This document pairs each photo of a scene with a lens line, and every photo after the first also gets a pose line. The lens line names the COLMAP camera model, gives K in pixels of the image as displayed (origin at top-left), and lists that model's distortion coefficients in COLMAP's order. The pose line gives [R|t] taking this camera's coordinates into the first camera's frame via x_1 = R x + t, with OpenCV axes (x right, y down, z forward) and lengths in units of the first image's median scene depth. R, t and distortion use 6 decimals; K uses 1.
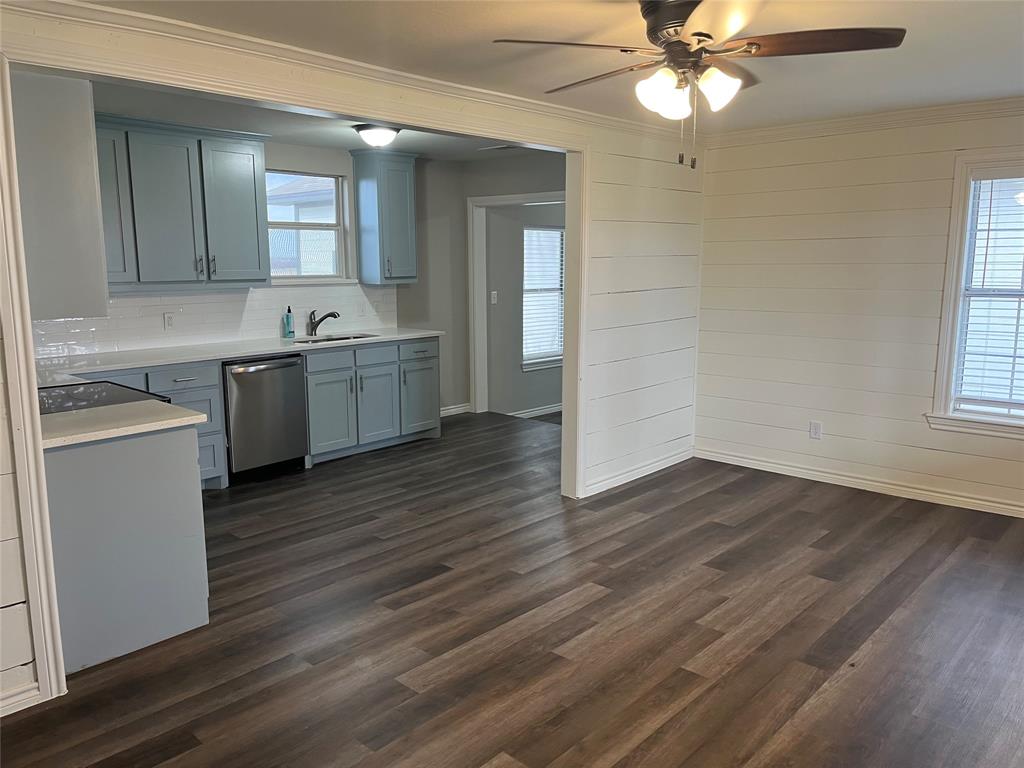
lens RADIAL K [[770.1, 0, 510.1], [0, 770.1, 384.9], [0, 0, 1]] dist [0.053078, -0.077781]
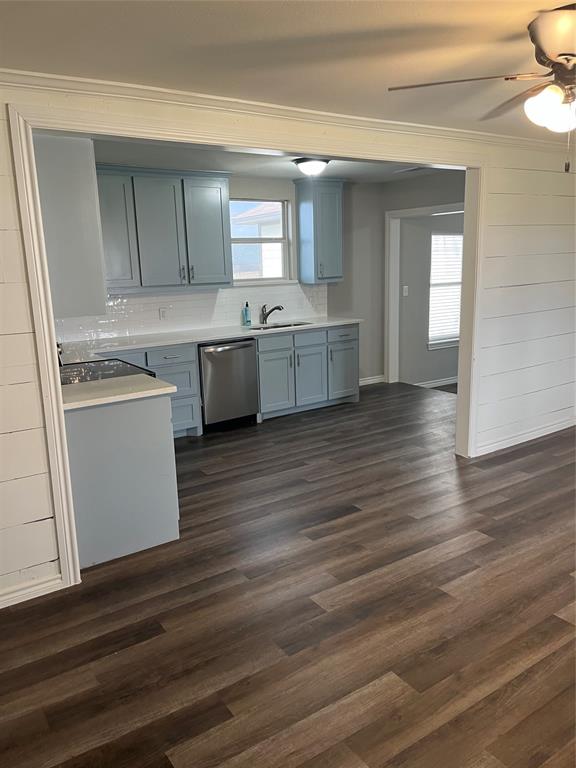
lens RADIAL K [[577.6, 0, 279.1], [0, 577.6, 383.4], [0, 0, 1]] dist [0.053078, -0.077781]
pose [[0.970383, 0.020213, -0.240725, 0.015671], [-0.008903, 0.998809, 0.047980, -0.011085], [0.241408, -0.044416, 0.969407, 0.045373]]
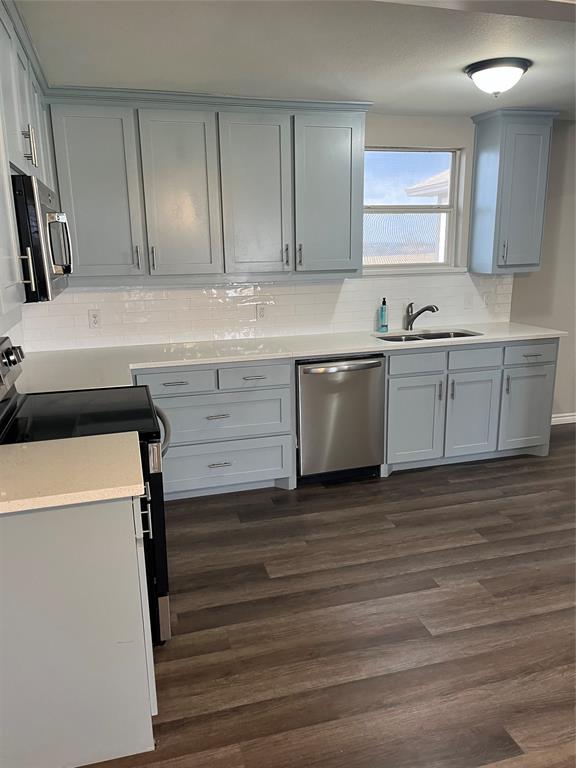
lens RADIAL K [[577.6, 0, 281.5], [0, 577.6, 386.2], [0, 0, 1]] dist [0.053078, -0.077781]
pose [[0.849866, 0.109468, -0.515505, -0.024897], [-0.069237, 0.992903, 0.096699, -0.068992], [0.522431, -0.046489, 0.851413, 0.421446]]
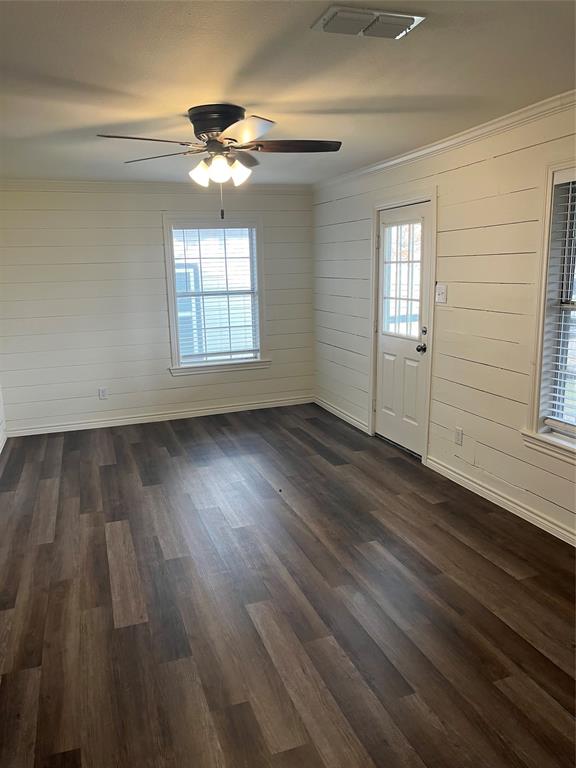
lens RADIAL K [[577.6, 0, 289.4], [0, 577.6, 382.8], [0, 0, 1]] dist [0.053078, -0.077781]
pose [[0.460828, -0.180184, 0.869006, -0.447844], [0.166685, 0.979320, 0.114665, -0.032742], [-0.871696, 0.092009, 0.481333, 0.175530]]
